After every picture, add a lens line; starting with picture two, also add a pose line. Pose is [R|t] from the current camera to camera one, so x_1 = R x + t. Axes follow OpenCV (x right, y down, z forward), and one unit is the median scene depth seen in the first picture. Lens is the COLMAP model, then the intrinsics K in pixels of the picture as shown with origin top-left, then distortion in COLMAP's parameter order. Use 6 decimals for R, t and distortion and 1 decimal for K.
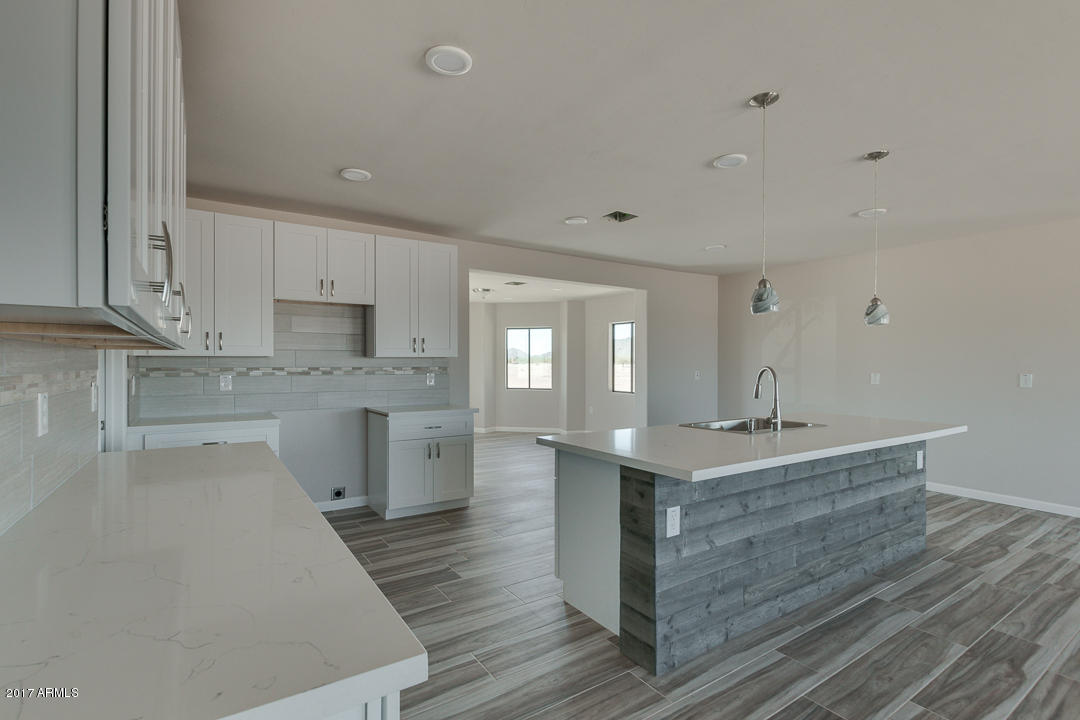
lens RADIAL K [[502.0, 0, 515.7], [0, 502.0, 360.8], [0, 0, 1]] dist [0.001799, -0.001201]
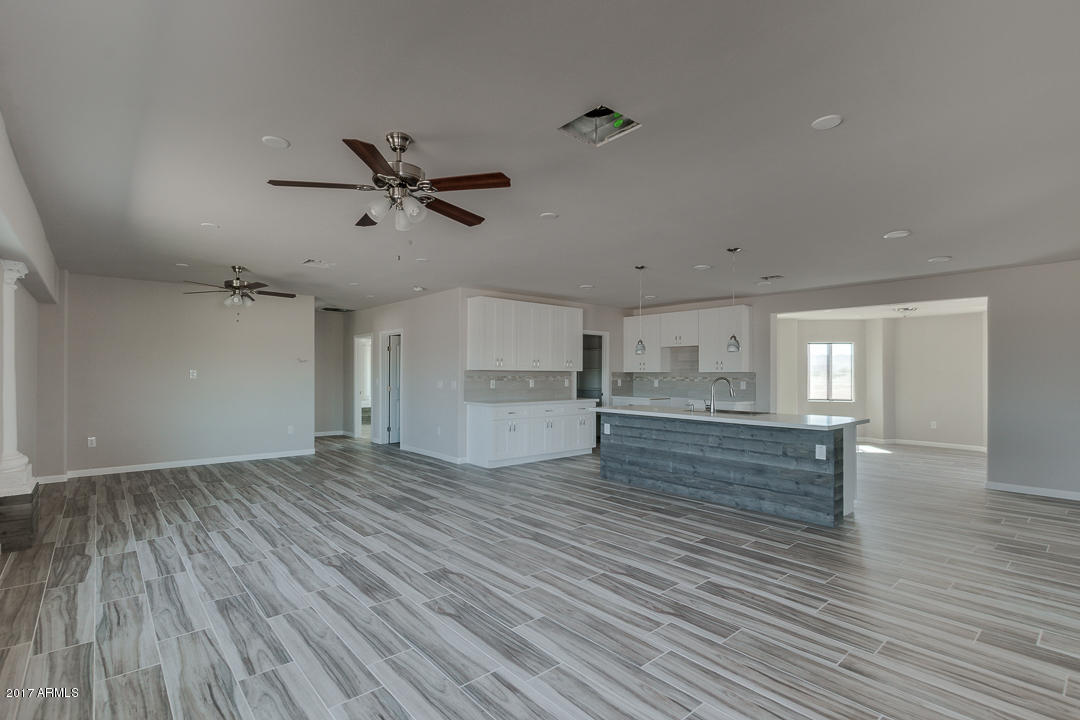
lens RADIAL K [[502.0, 0, 542.9], [0, 502.0, 359.9], [0, 0, 1]] dist [0.001799, -0.001201]
pose [[0.151313, -0.027194, -0.988112, 2.062135], [0.003105, 0.999630, -0.027035, -0.003539], [0.988481, 0.001022, 0.151342, 0.119266]]
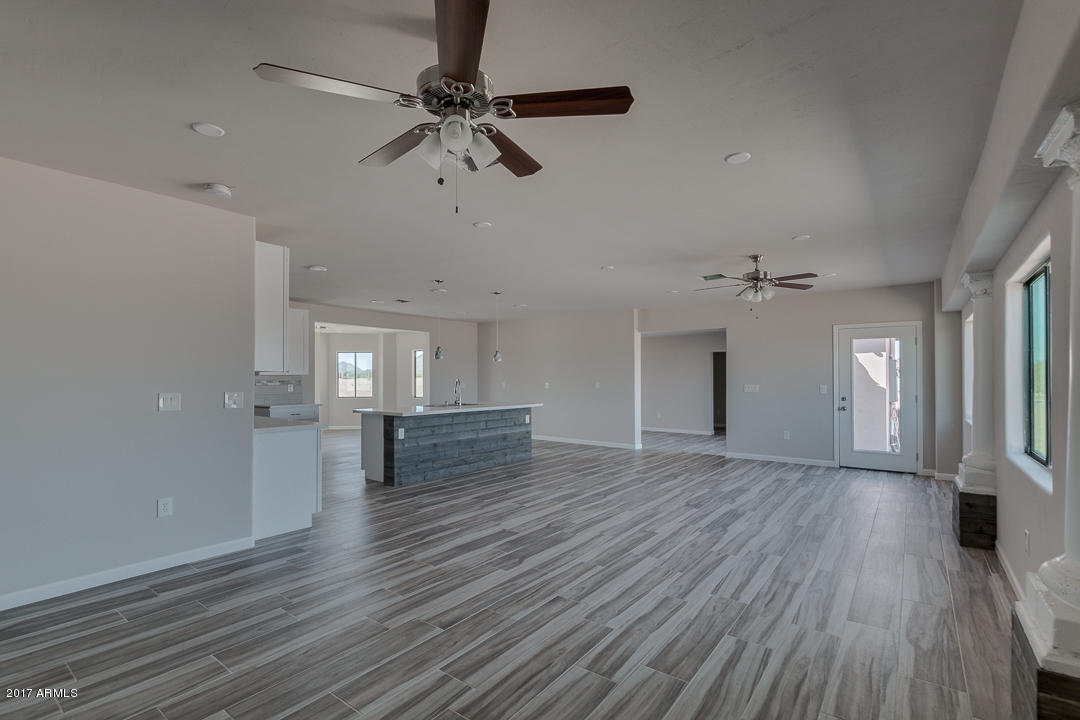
lens RADIAL K [[500.7, 0, 503.9], [0, 500.7, 373.8], [0, 0, 1]] dist [-0.029744, -0.000940]
pose [[0.953385, -0.003080, 0.301742, 0.010495], [0.003849, 0.999991, -0.001955, -0.007159], [-0.301733, 0.003025, 0.953388, -1.214721]]
